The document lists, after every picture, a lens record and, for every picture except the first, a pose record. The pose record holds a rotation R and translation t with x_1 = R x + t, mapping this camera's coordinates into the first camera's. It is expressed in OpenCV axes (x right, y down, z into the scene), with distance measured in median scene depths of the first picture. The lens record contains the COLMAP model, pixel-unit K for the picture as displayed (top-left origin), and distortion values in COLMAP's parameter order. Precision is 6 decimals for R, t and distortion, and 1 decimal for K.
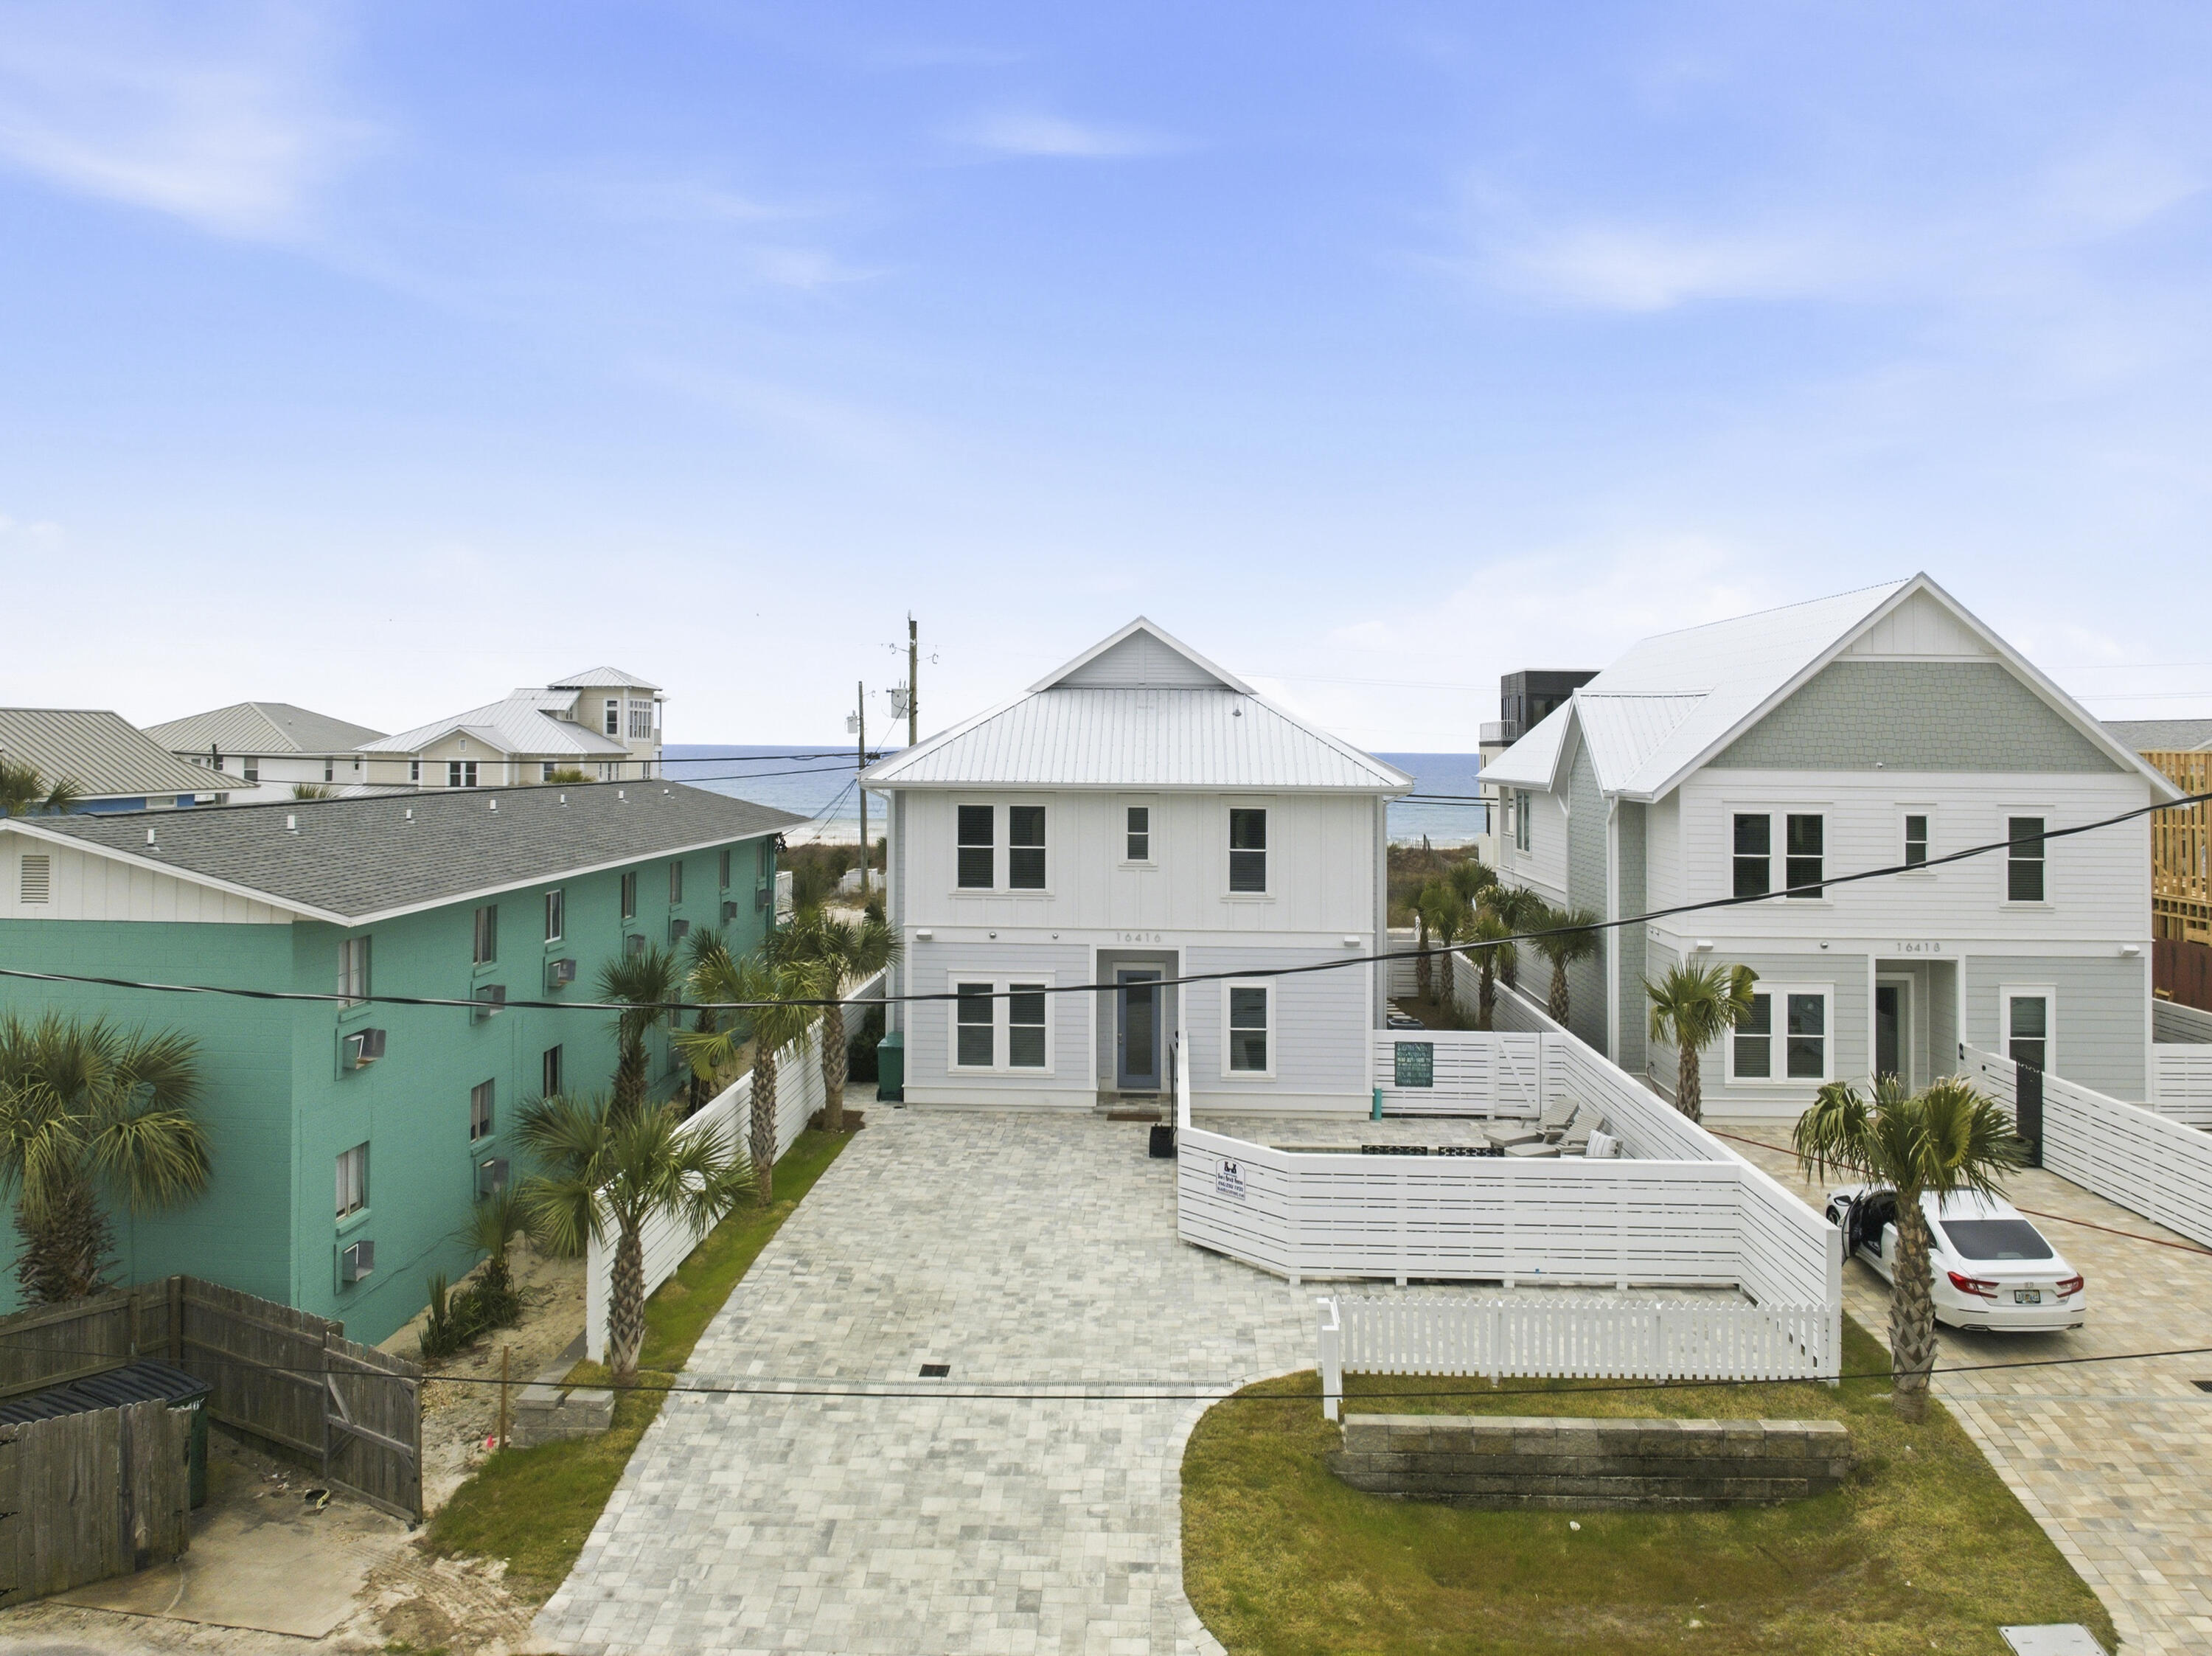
lens RADIAL K [[1679.9, 0, 1104.0], [0, 1679.9, 687.7], [0, 0, 1]] dist [-0.030857, 0.001438]
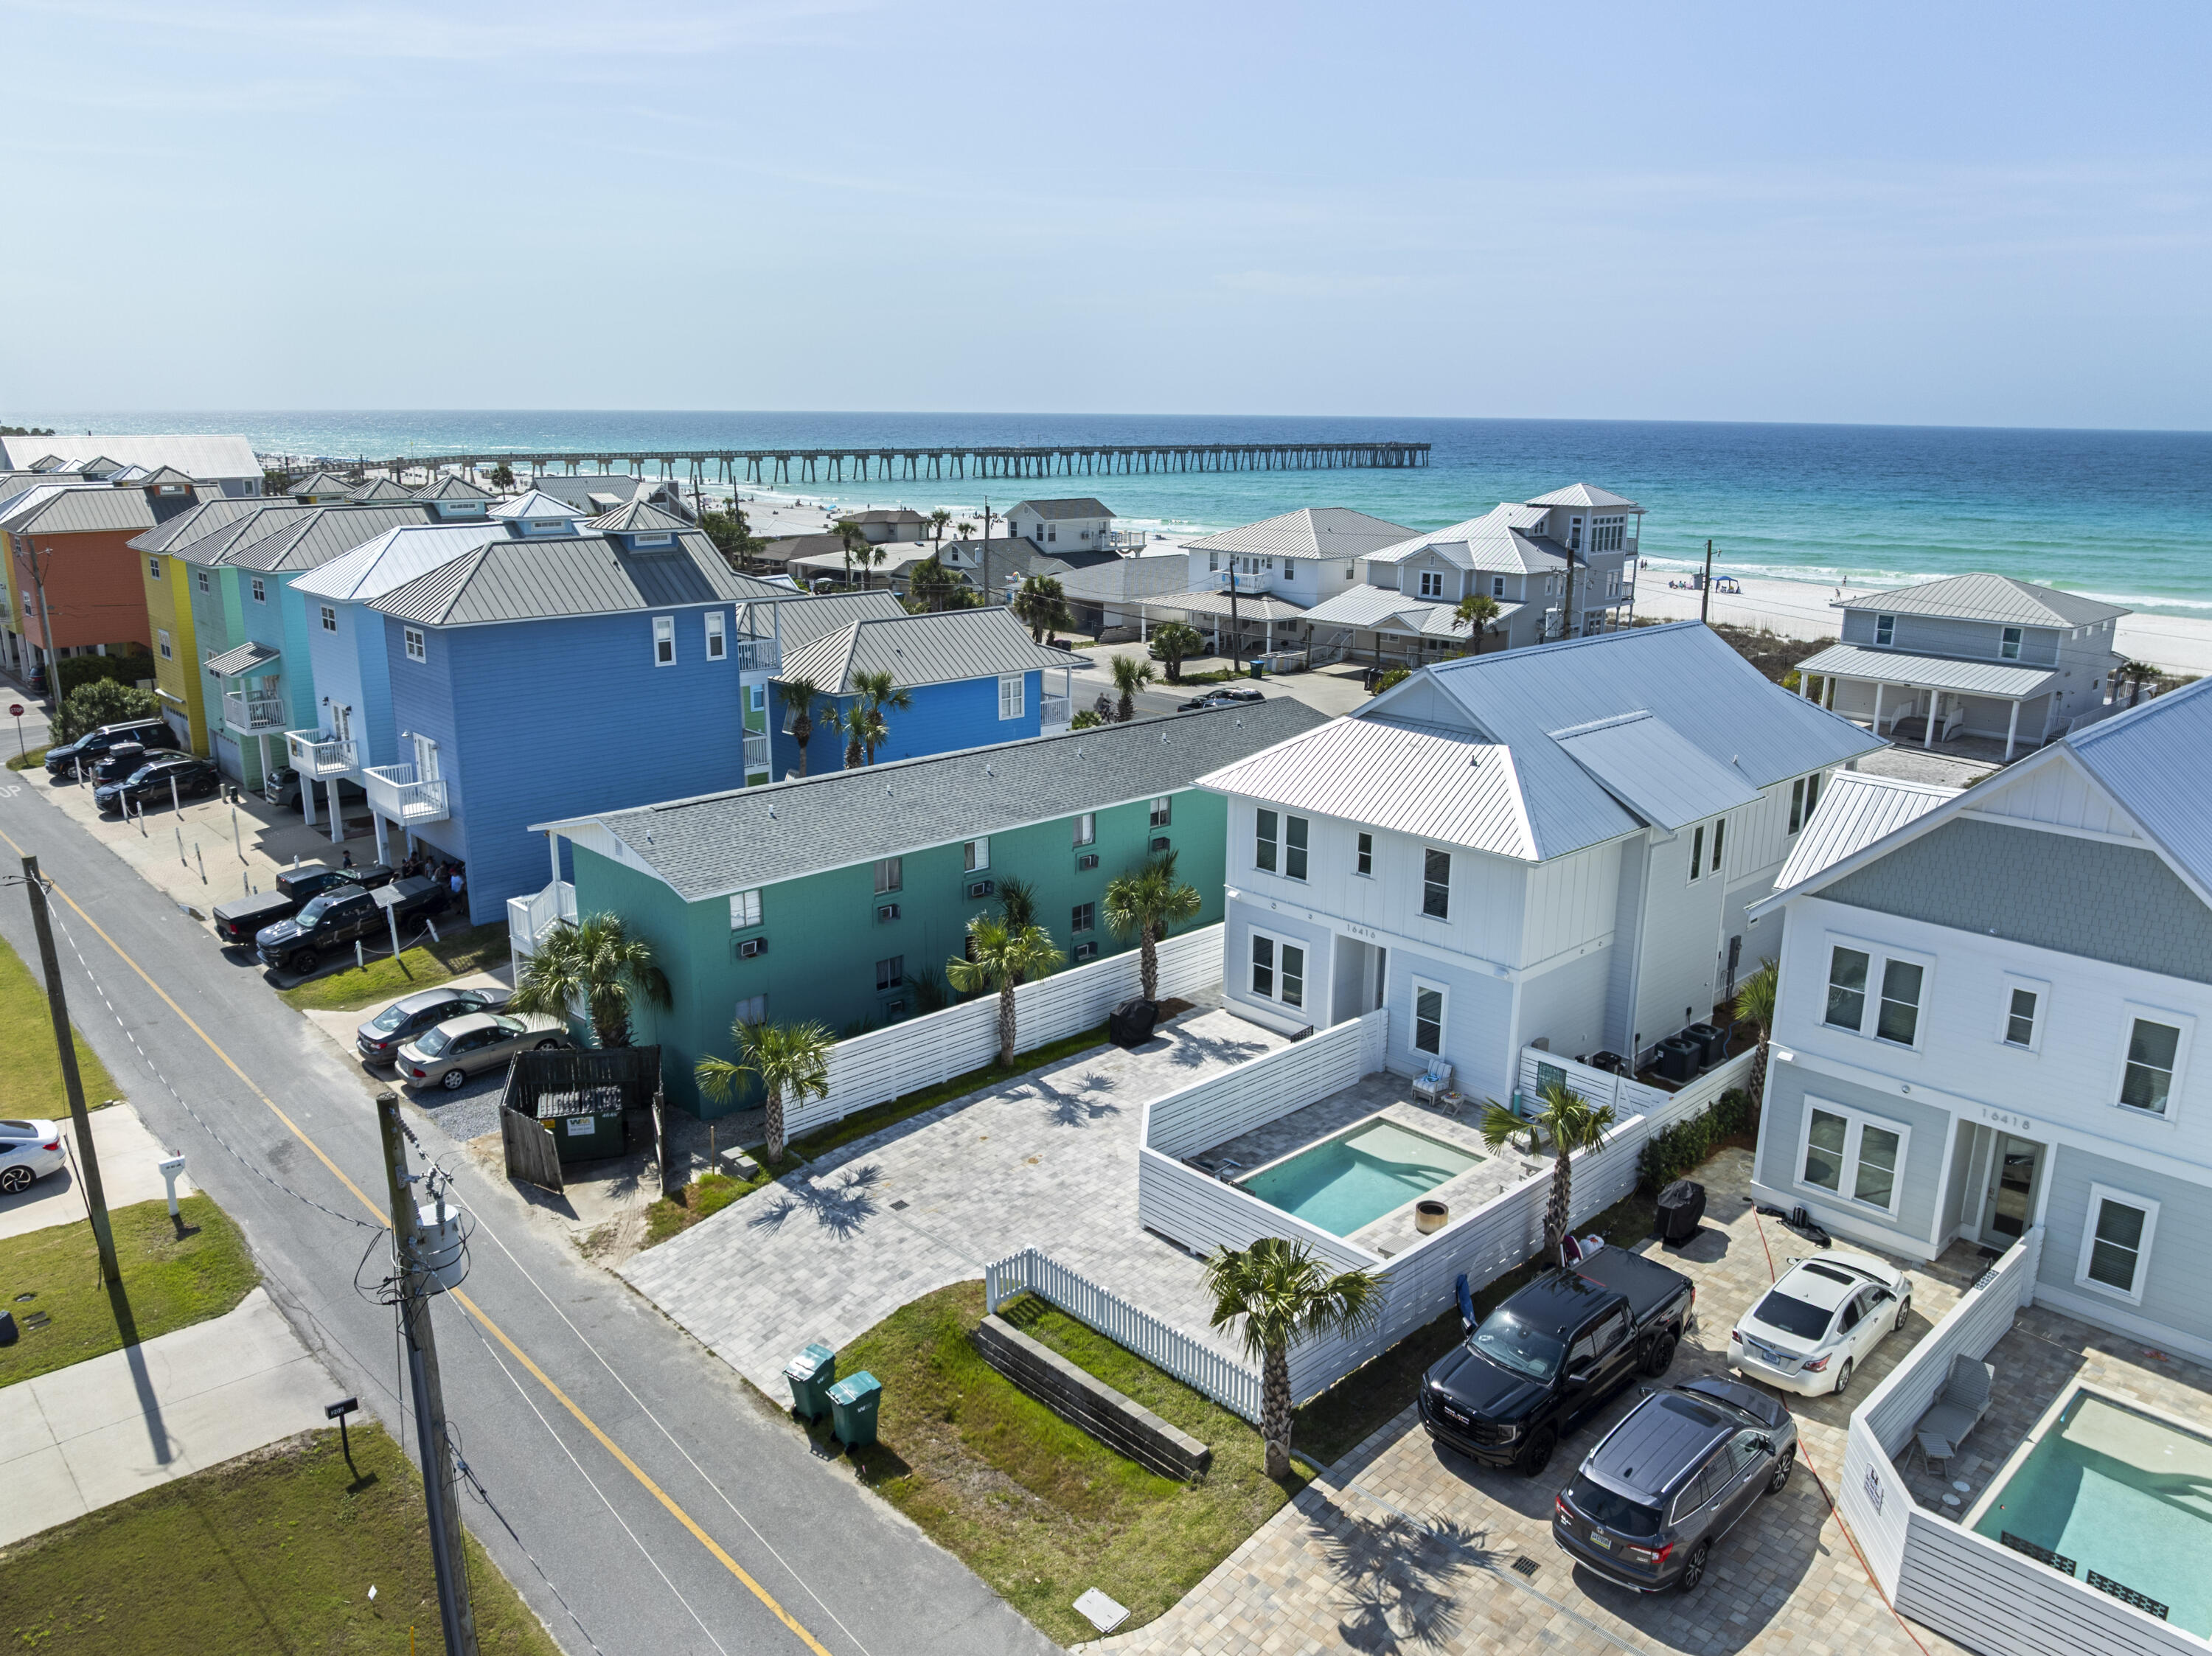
lens RADIAL K [[1577.4, 0, 1106.0], [0, 1577.4, 828.0], [0, 0, 1]] dist [-0.035518, -0.004740]
pose [[0.716899, 0.171666, -0.675712, 0.679824], [0.024915, 0.962284, 0.270904, -0.257126], [0.696732, -0.211046, 0.685583, 0.058955]]
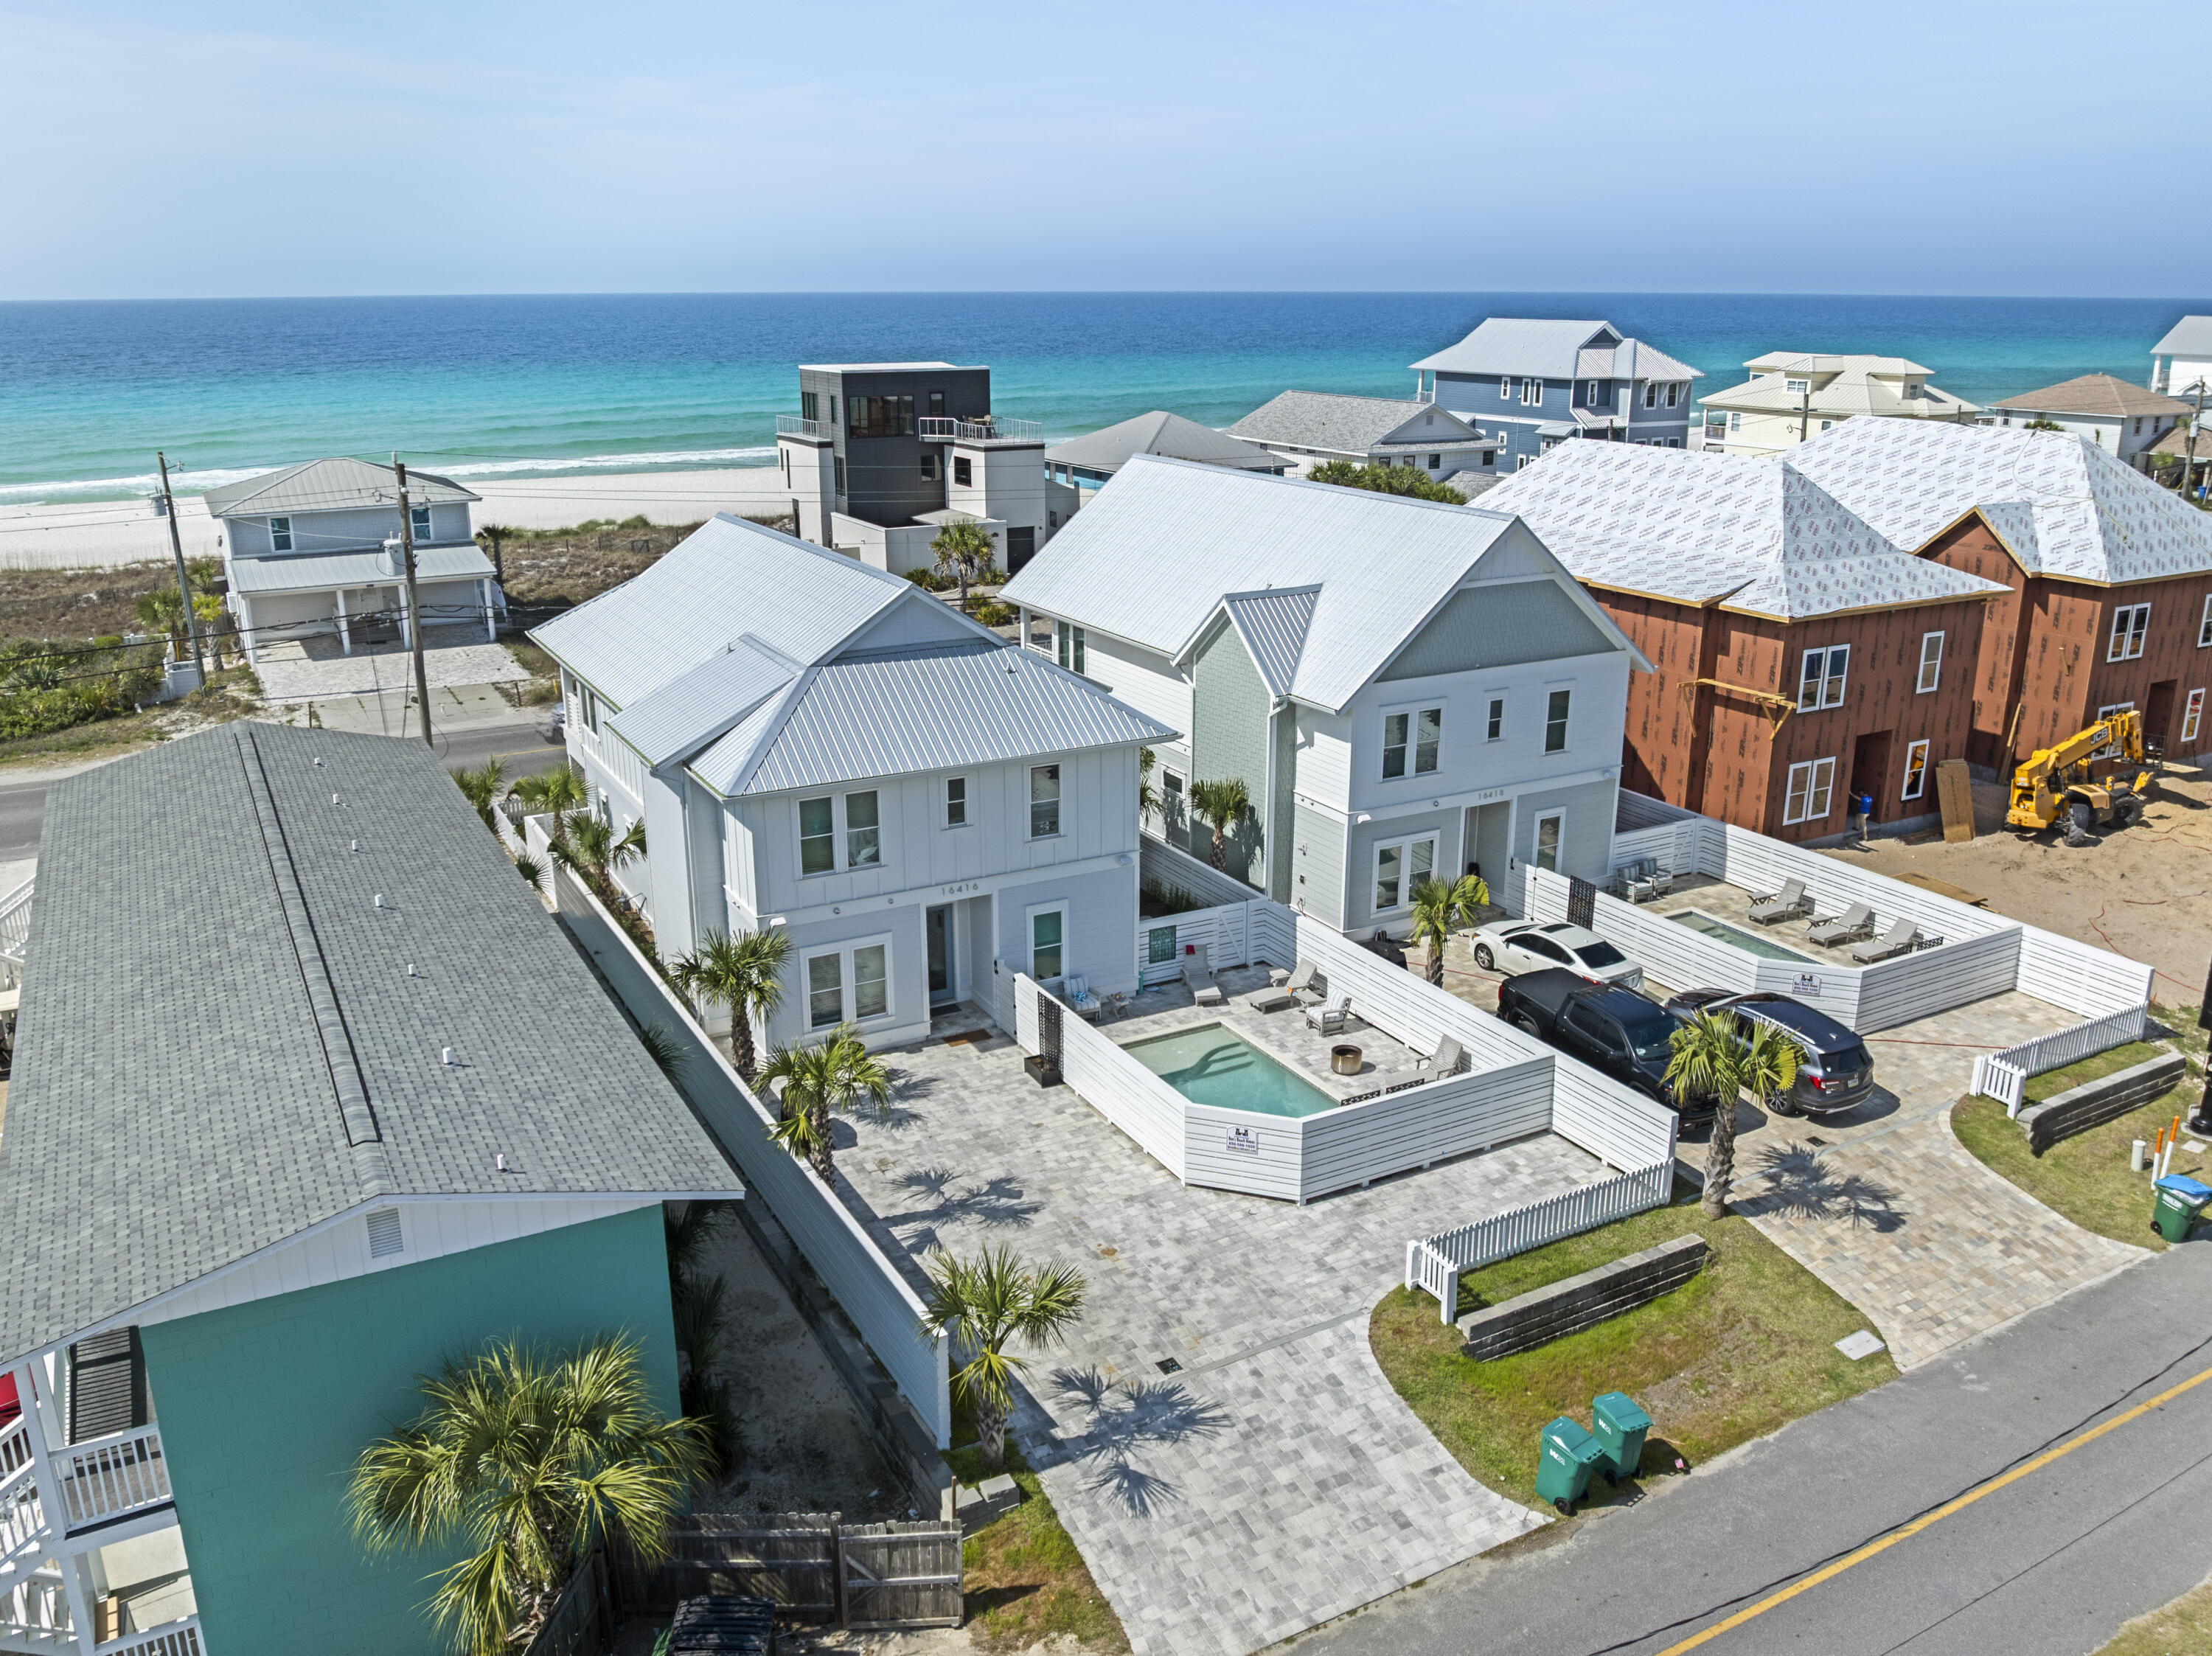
lens RADIAL K [[1726.5, 0, 1106.0], [0, 1726.5, 828.0], [0, 0, 1]] dist [-0.035885, -0.002996]
pose [[0.857706, -0.166268, 0.486513, -0.452868], [-0.006040, 0.942942, 0.332903, -0.276453], [-0.514105, -0.288471, 0.807763, 0.025373]]
